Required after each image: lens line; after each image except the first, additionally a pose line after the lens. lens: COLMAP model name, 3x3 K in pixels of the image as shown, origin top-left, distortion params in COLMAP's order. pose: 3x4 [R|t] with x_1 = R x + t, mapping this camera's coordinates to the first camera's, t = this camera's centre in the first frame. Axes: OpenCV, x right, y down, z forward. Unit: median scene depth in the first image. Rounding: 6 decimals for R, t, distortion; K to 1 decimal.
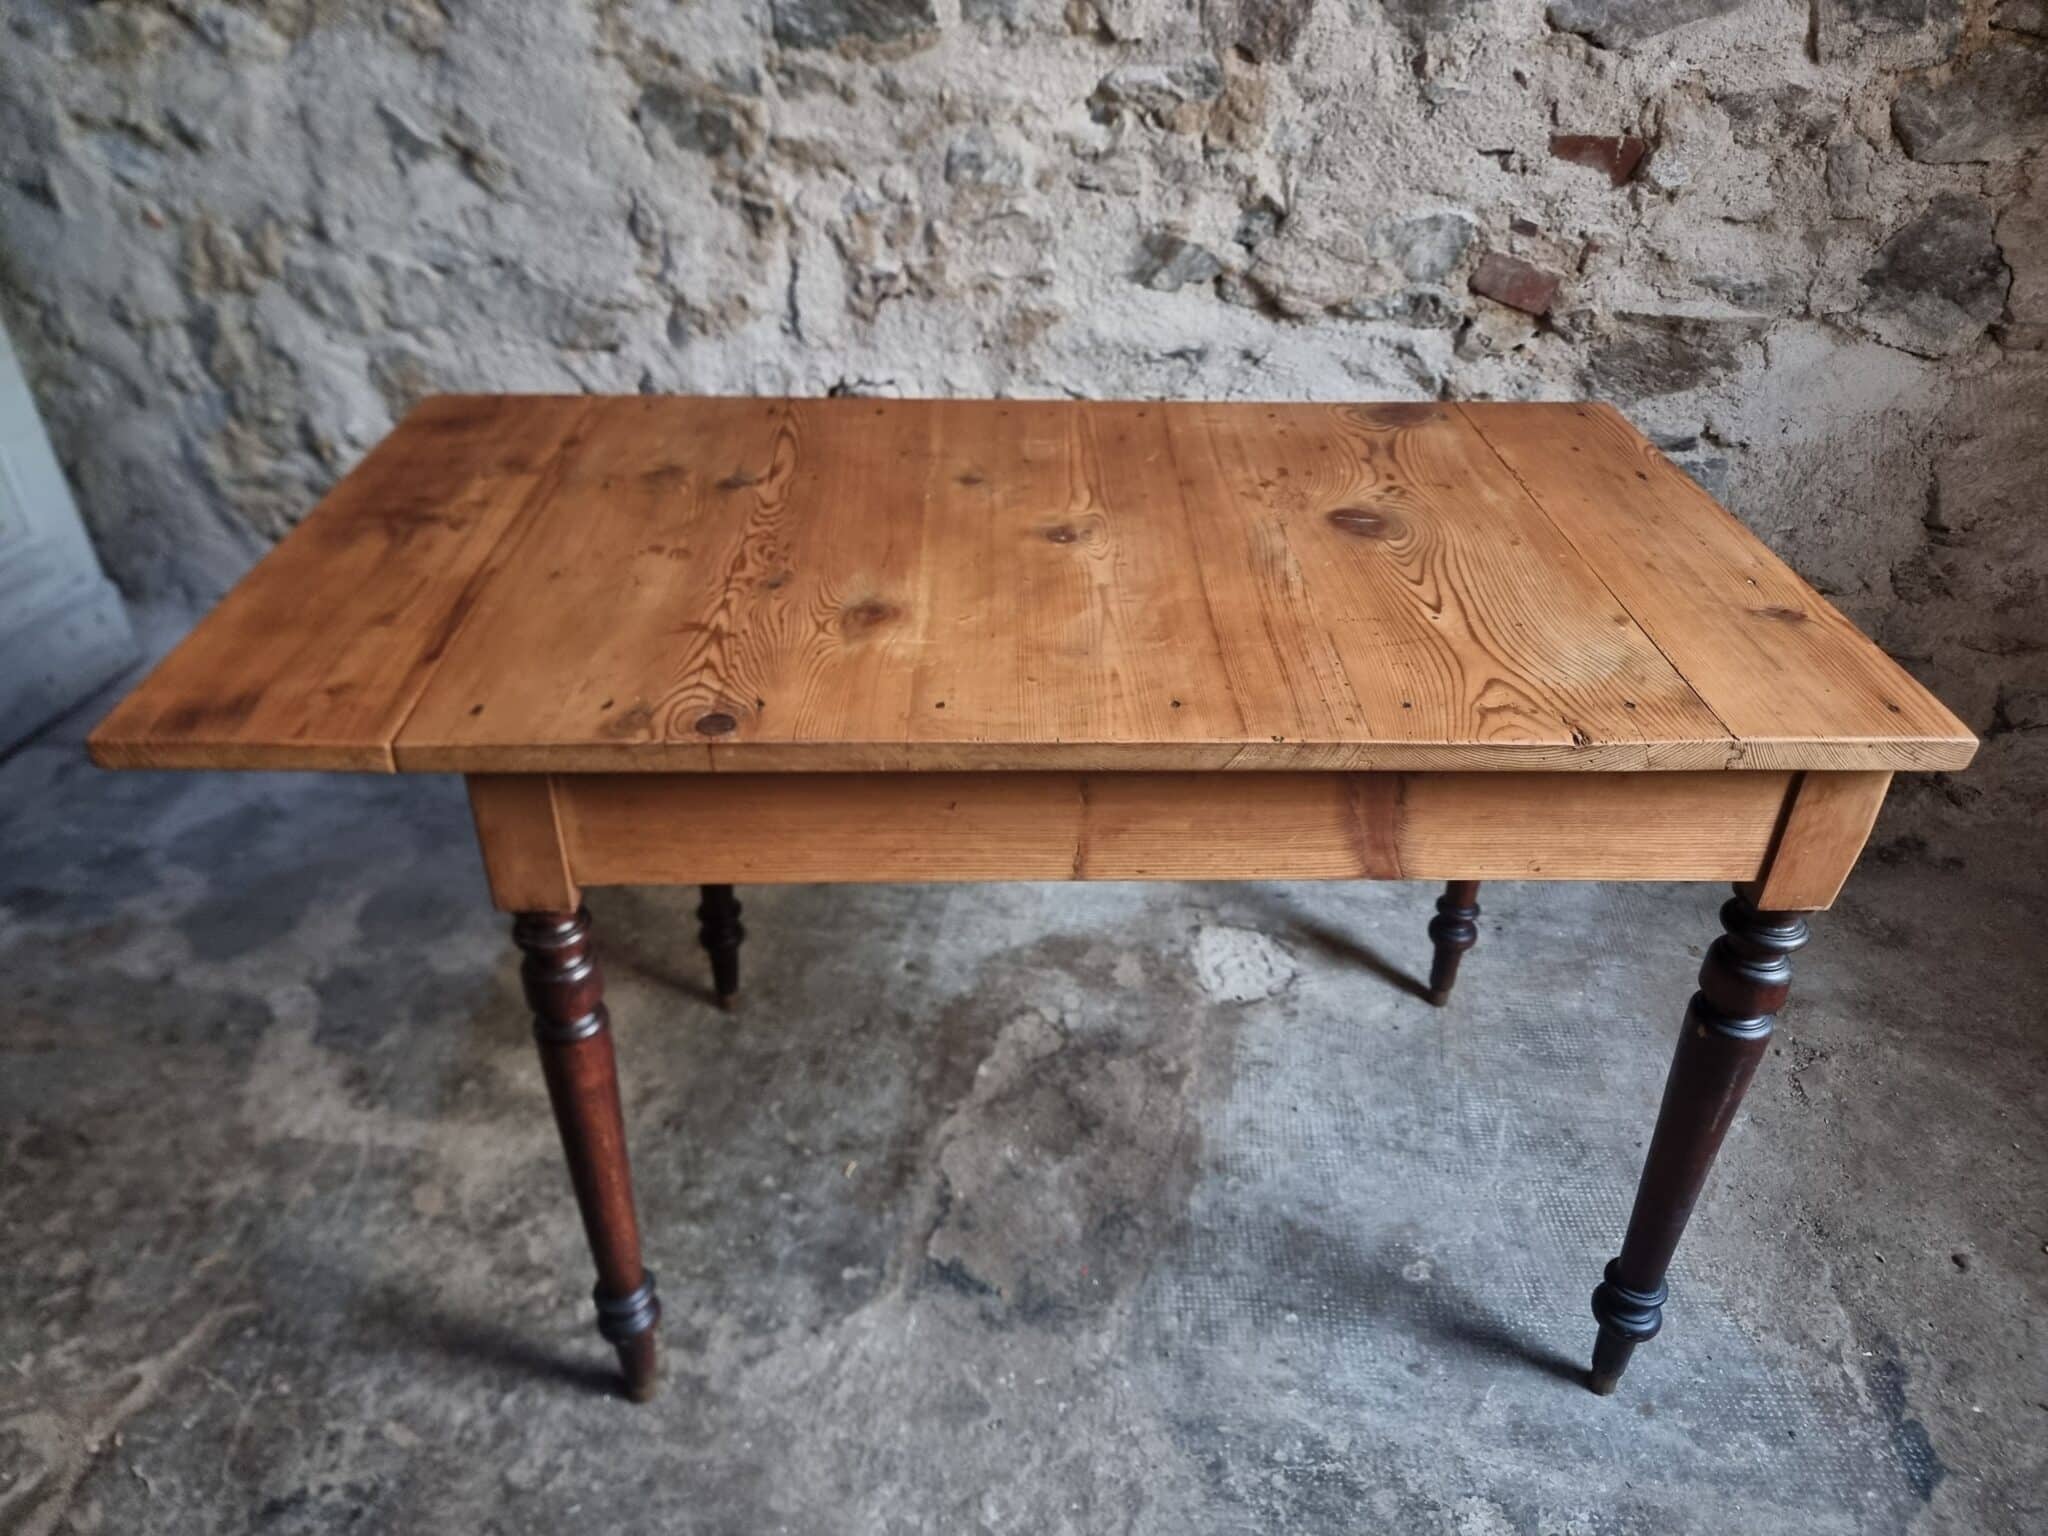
lens RADIAL K [[1432.9, 0, 1036.9], [0, 1432.9, 759.4], [0, 0, 1]] dist [0.057612, -0.057847]
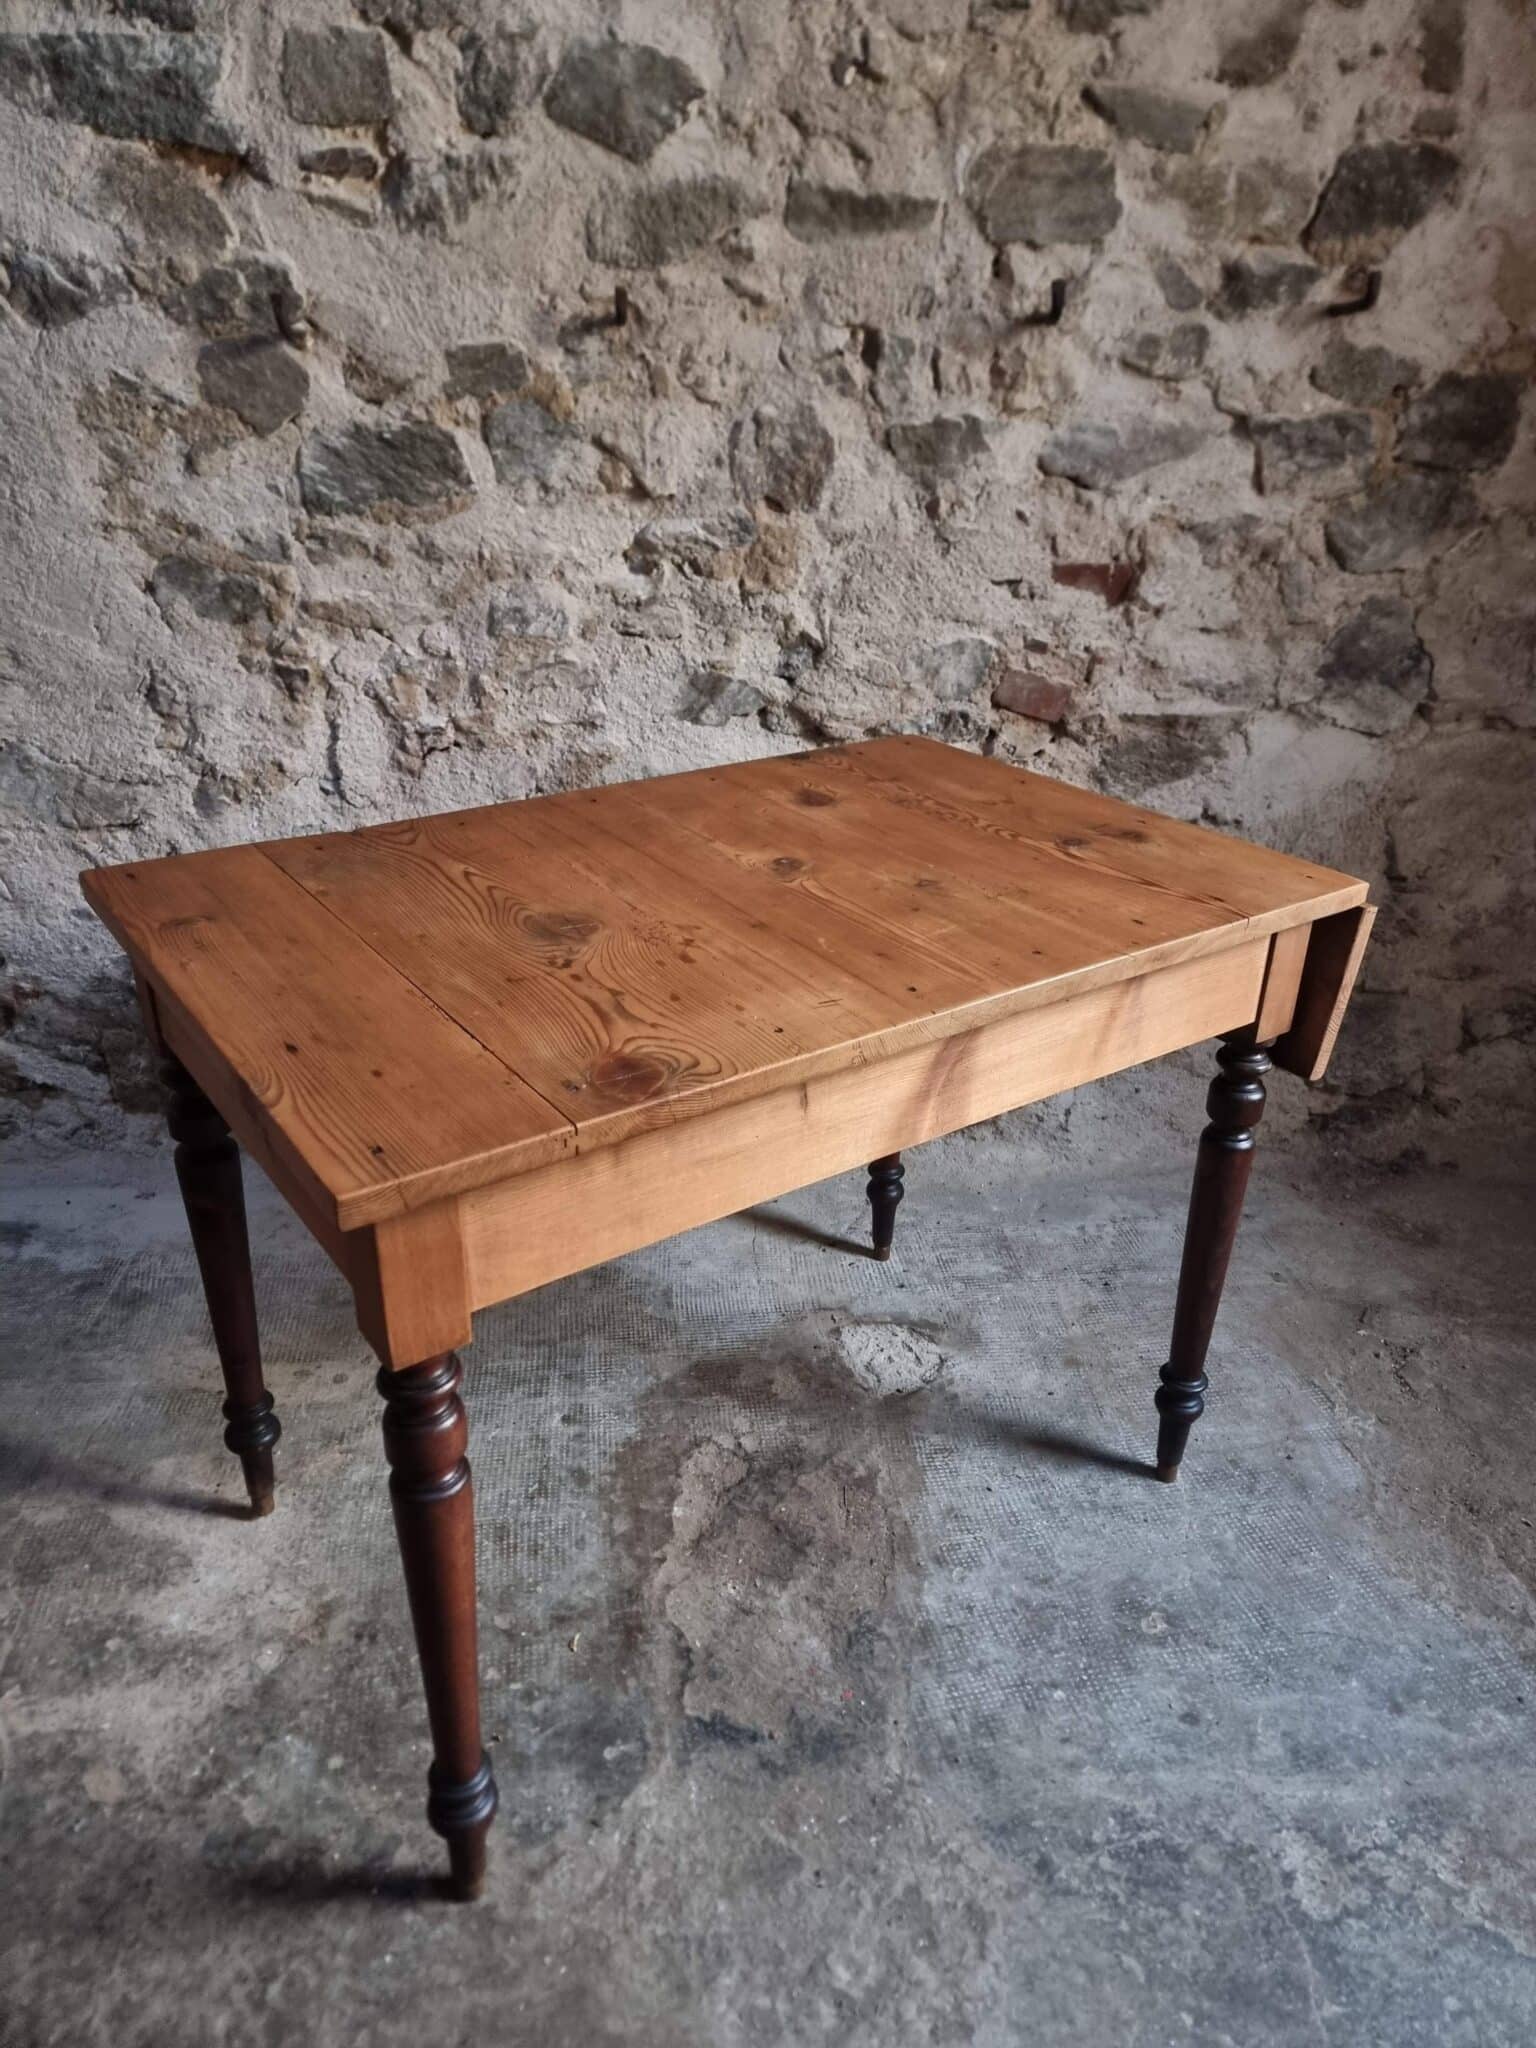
lens RADIAL K [[1432.9, 0, 750.7], [0, 1432.9, 1045.5], [0, 0, 1]] dist [0.057612, -0.057847]
pose [[0.966324, -0.120010, 0.227632, -0.157061], [0.143137, 0.985791, -0.087911, -0.000959], [-0.213847, 0.117533, 0.969771, 0.013478]]
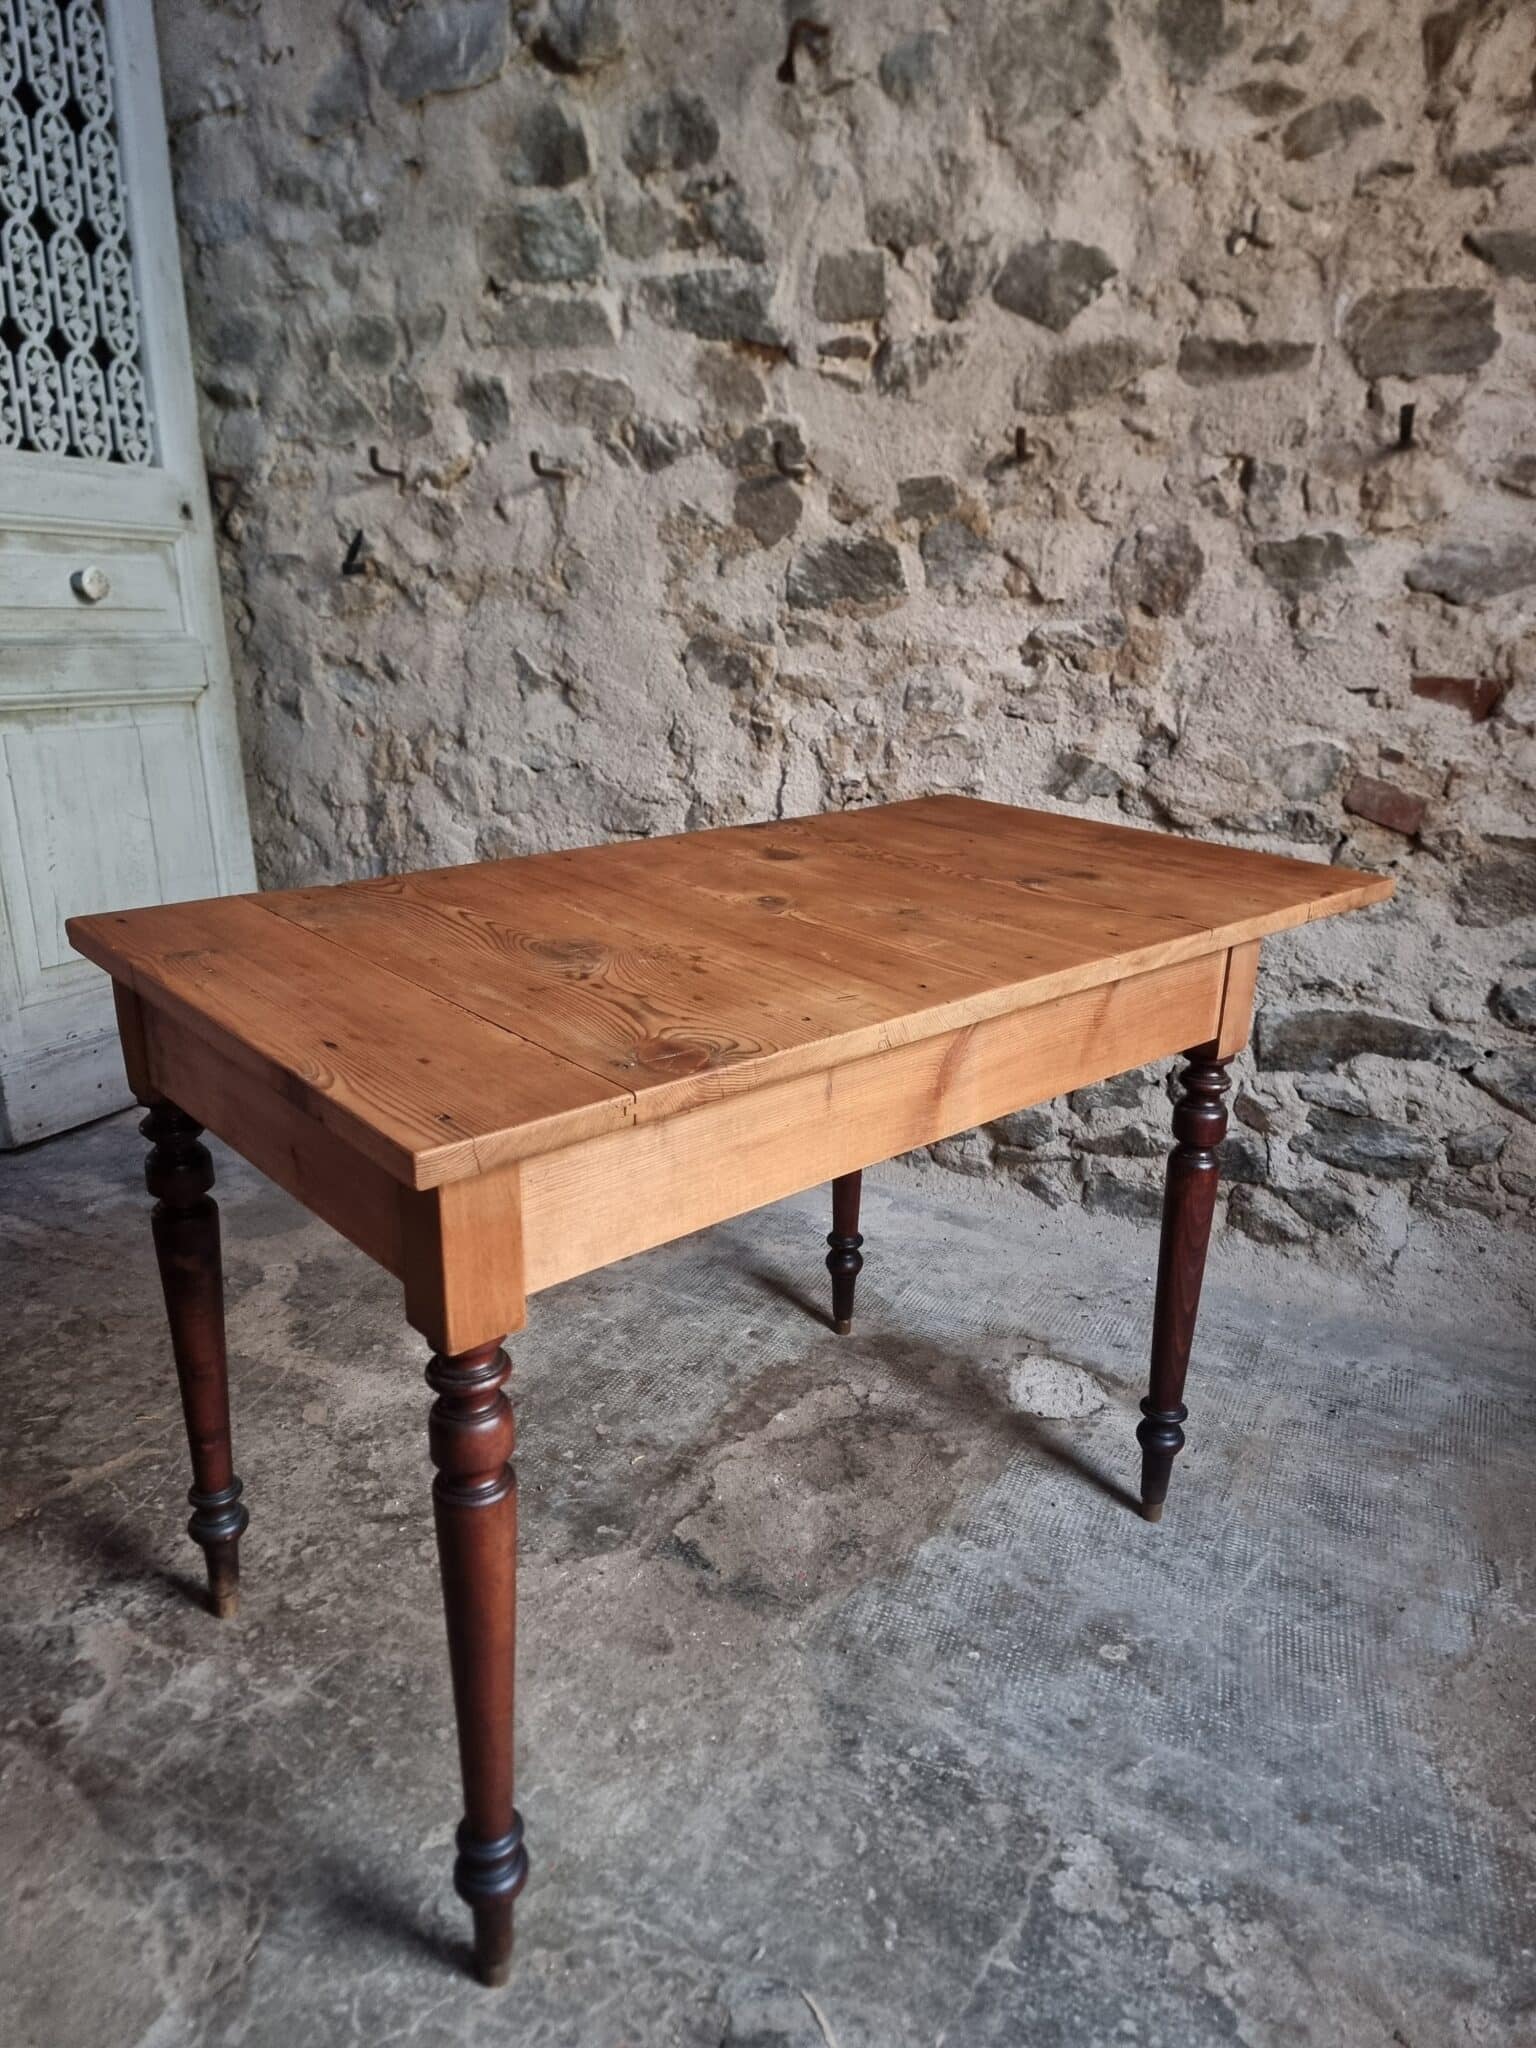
lens RADIAL K [[1432.9, 0, 753.7], [0, 1432.9, 1032.6], [0, 0, 1]] dist [0.057612, -0.057847]
pose [[0.947227, 0.106688, -0.302289, 0.224359], [-0.177779, 0.959523, -0.218425, 0.160845], [0.266750, 0.260639, 0.927853, -0.102251]]
